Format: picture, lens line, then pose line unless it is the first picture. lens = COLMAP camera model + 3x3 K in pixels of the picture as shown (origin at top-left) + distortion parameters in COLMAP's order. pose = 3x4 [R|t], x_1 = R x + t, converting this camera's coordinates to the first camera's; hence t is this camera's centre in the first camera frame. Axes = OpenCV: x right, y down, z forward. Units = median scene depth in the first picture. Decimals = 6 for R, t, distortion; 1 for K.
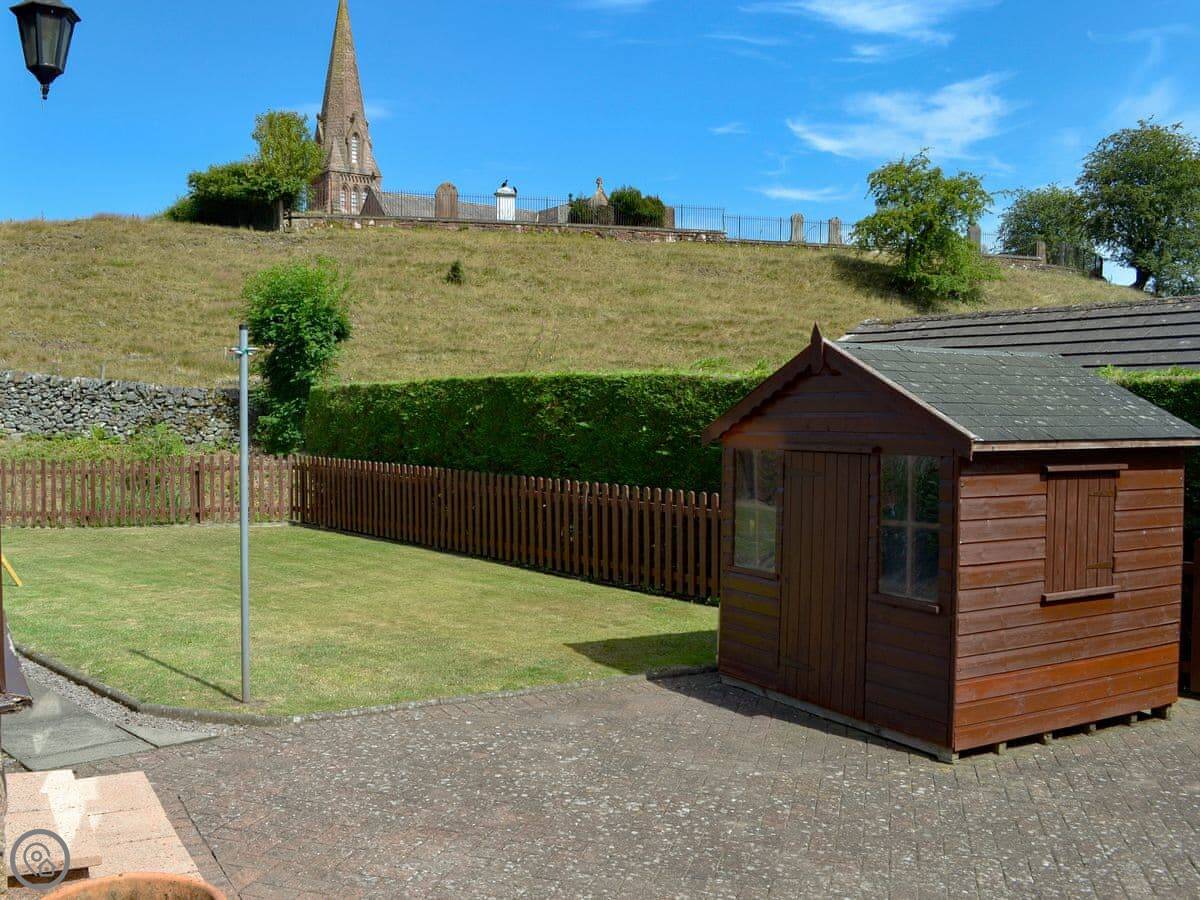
lens RADIAL K [[1124.1, 0, 550.5], [0, 1124.1, 448.8], [0, 0, 1]] dist [-0.105404, 0.028354]
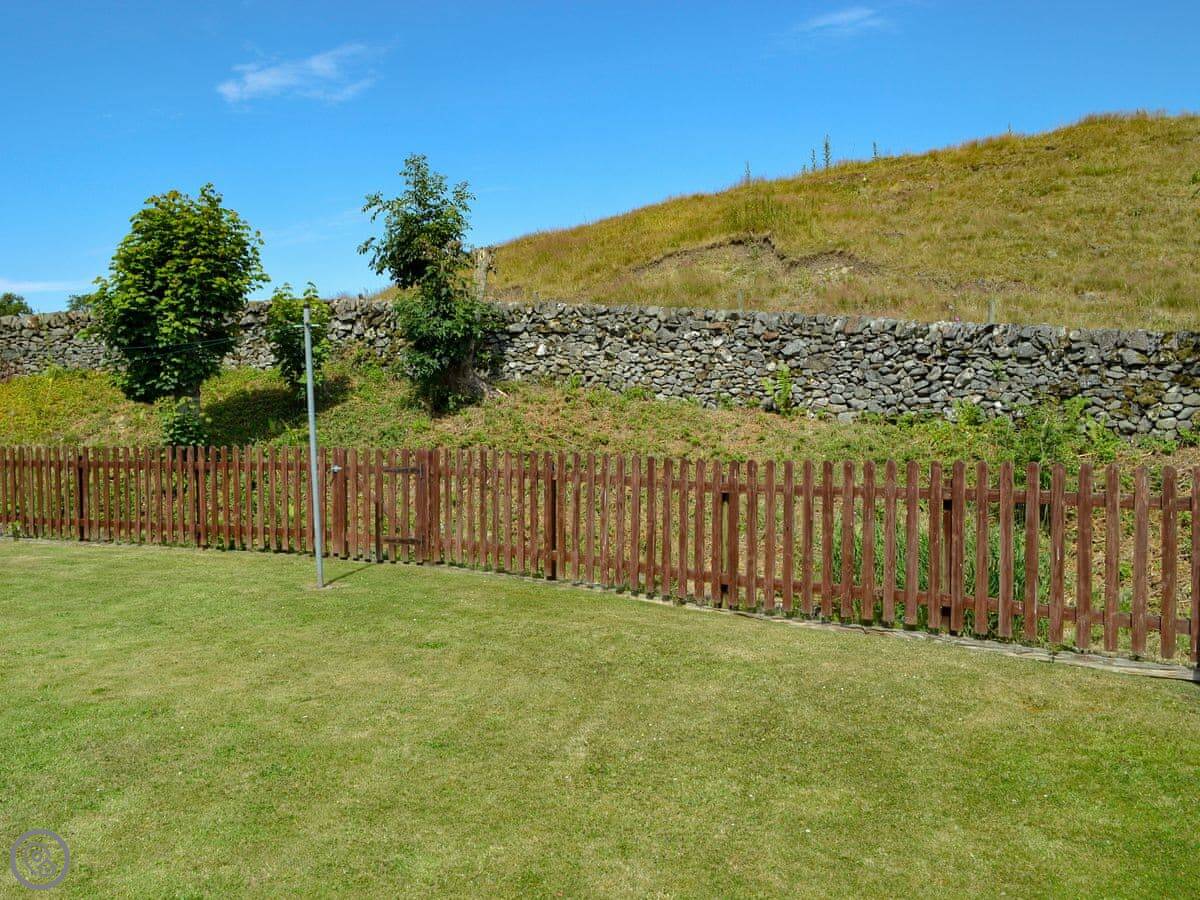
lens RADIAL K [[1124.1, 0, 550.5], [0, 1124.1, 448.8], [0, 0, 1]] dist [-0.105404, 0.028354]
pose [[0.595691, 0.027595, -0.802740, -0.043701], [-0.020480, 0.999607, 0.019165, -0.001272], [0.802953, 0.005024, 0.596022, 0.317855]]
